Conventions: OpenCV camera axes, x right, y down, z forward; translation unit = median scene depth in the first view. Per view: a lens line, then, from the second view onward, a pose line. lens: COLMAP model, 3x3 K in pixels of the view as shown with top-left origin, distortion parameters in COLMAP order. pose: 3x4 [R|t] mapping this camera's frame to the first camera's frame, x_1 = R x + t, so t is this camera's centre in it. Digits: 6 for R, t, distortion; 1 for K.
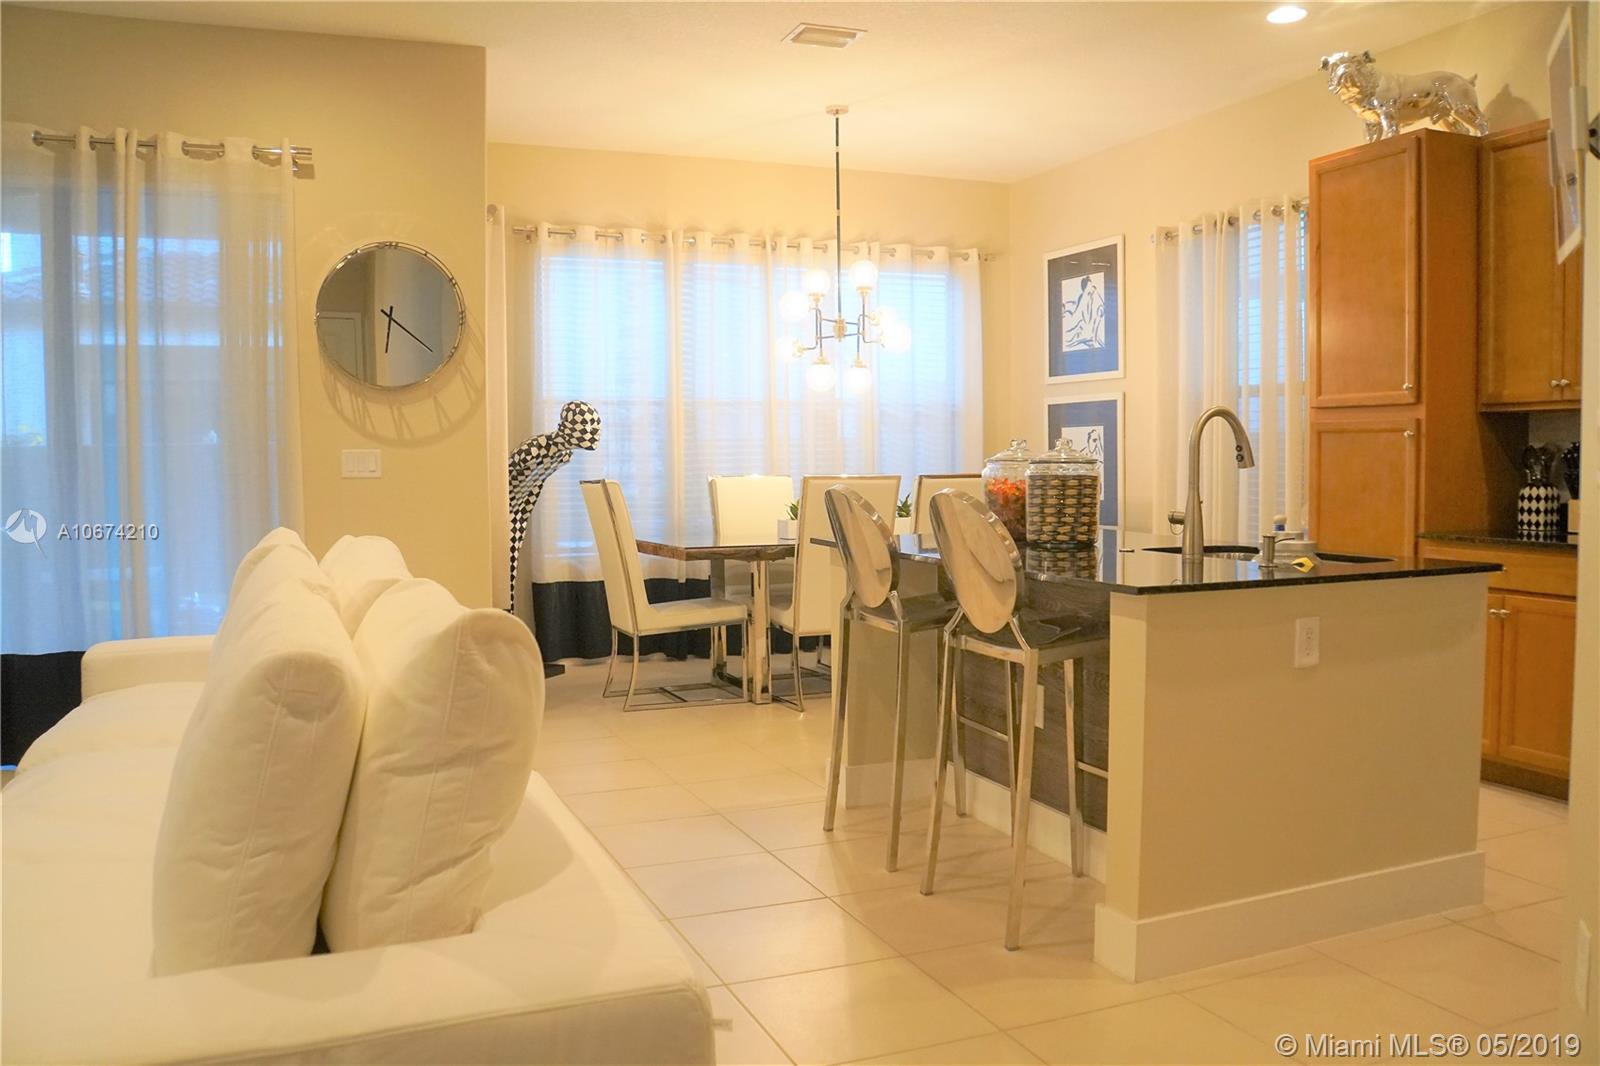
lens RADIAL K [[1246.5, 0, 800.0], [0, 1246.5, 533.0], [0, 0, 1]] dist [-0.148076, 0.089069]
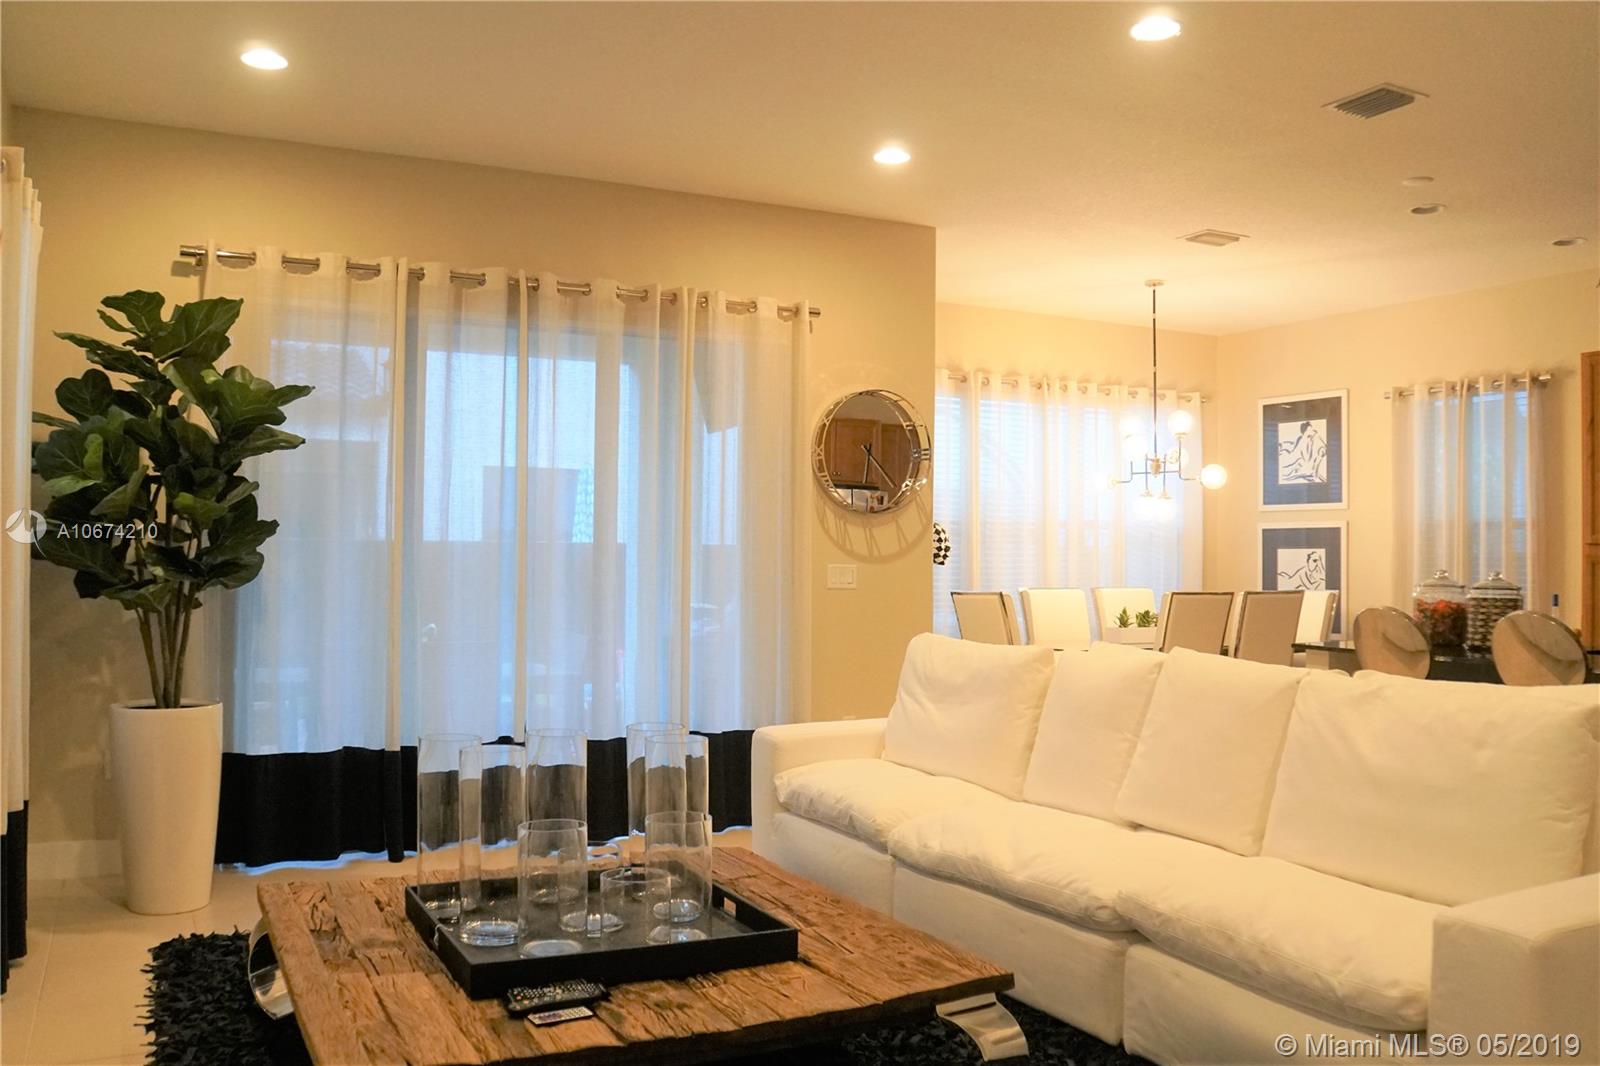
lens RADIAL K [[1287.9, 0, 800.0], [0, 1287.9, 533.0], [0, 0, 1]] dist [-0.162216, 0.097687]
pose [[0.996683, 0.019492, 0.079010, -0.360446], [-0.013245, 0.996800, -0.078829, -0.000717], [-0.080294, 0.077521, 0.993752, -0.157517]]
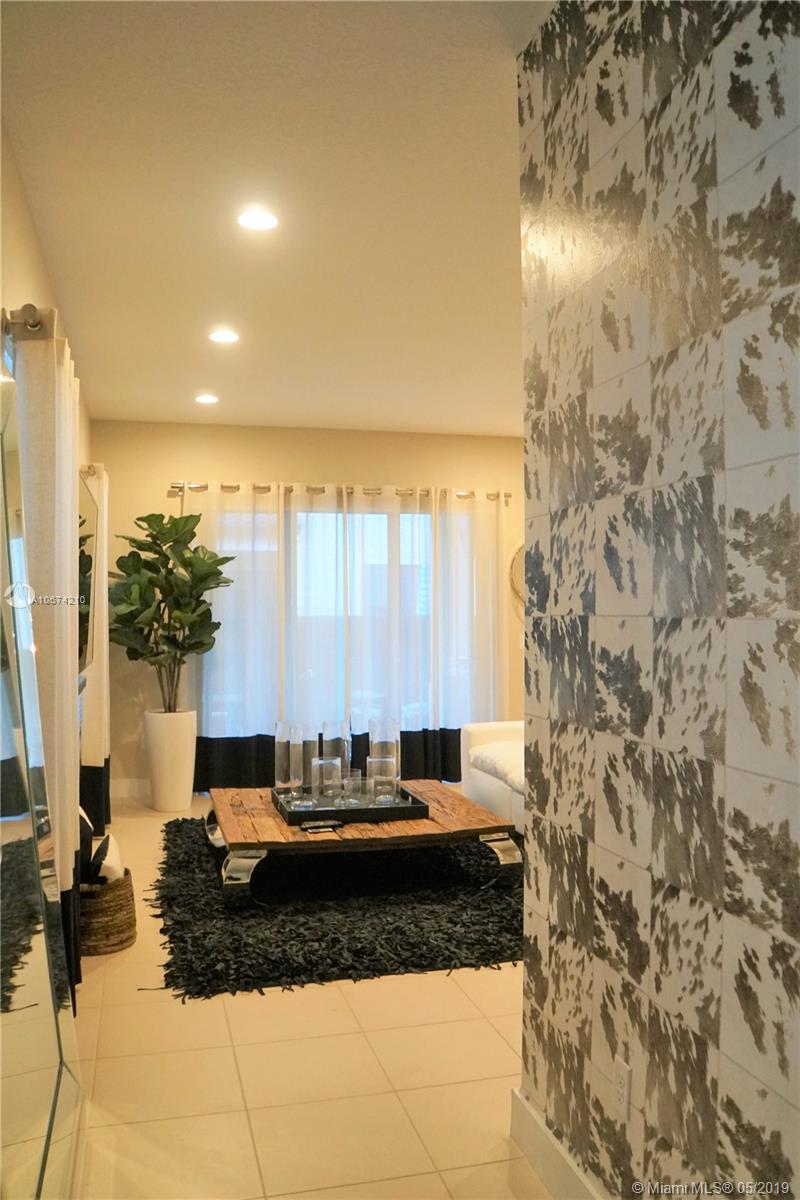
lens RADIAL K [[965.9, 0, 425.5], [0, 965.9, 595.9], [0, 0, 1]] dist [-0.162216, 0.097687]
pose [[0.992057, 0.000533, -0.125789, -0.237552], [-0.010033, 0.997141, -0.074897, -0.008049], [0.125389, 0.075564, 0.989226, -0.465270]]
